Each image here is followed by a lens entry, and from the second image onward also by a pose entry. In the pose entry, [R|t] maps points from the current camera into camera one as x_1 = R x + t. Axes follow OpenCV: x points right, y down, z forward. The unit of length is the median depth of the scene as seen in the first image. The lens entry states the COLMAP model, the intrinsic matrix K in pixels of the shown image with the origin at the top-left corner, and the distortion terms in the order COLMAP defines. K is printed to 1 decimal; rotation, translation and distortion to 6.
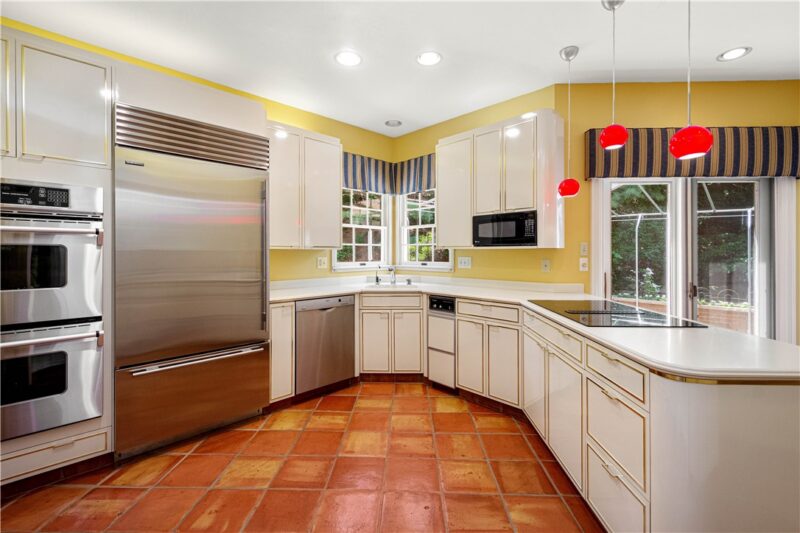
lens RADIAL K [[351.7, 0, 398.9], [0, 351.7, 248.7], [0, 0, 1]] dist [0.000635, -0.000239]
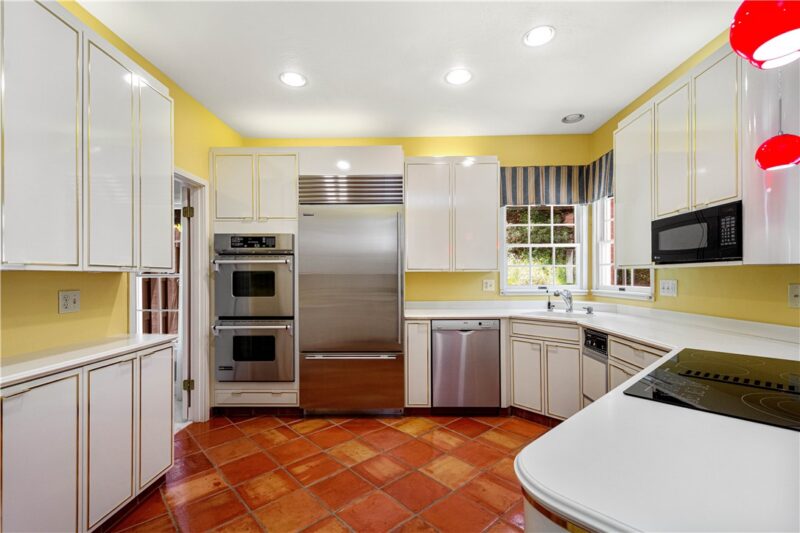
lens RADIAL K [[350.2, 0, 400.3], [0, 350.2, 272.4], [0, 0, 1]] dist [0.010624, -0.000454]
pose [[0.701193, -0.011054, -0.712886, 0.393541], [0.011973, 0.999921, -0.003728, 0.006398], [0.712871, -0.005922, 0.701270, 0.173104]]
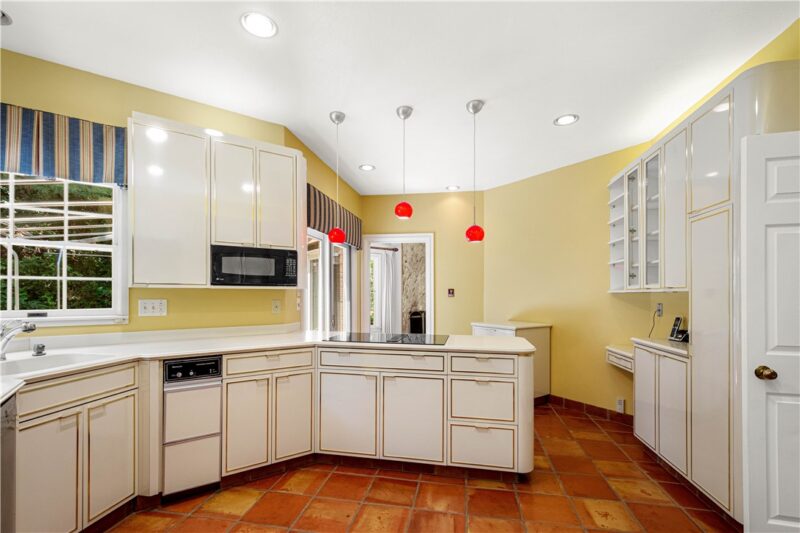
lens RADIAL K [[357.2, 0, 397.5], [0, 357.2, 290.3], [0, 0, 1]] dist [0.014741, 0.000028]
pose [[0.168569, 0.010173, 0.985637, -0.526997], [-0.013043, 0.999882, -0.008090, 0.006238], [-0.985604, -0.011492, 0.168682, 0.528313]]
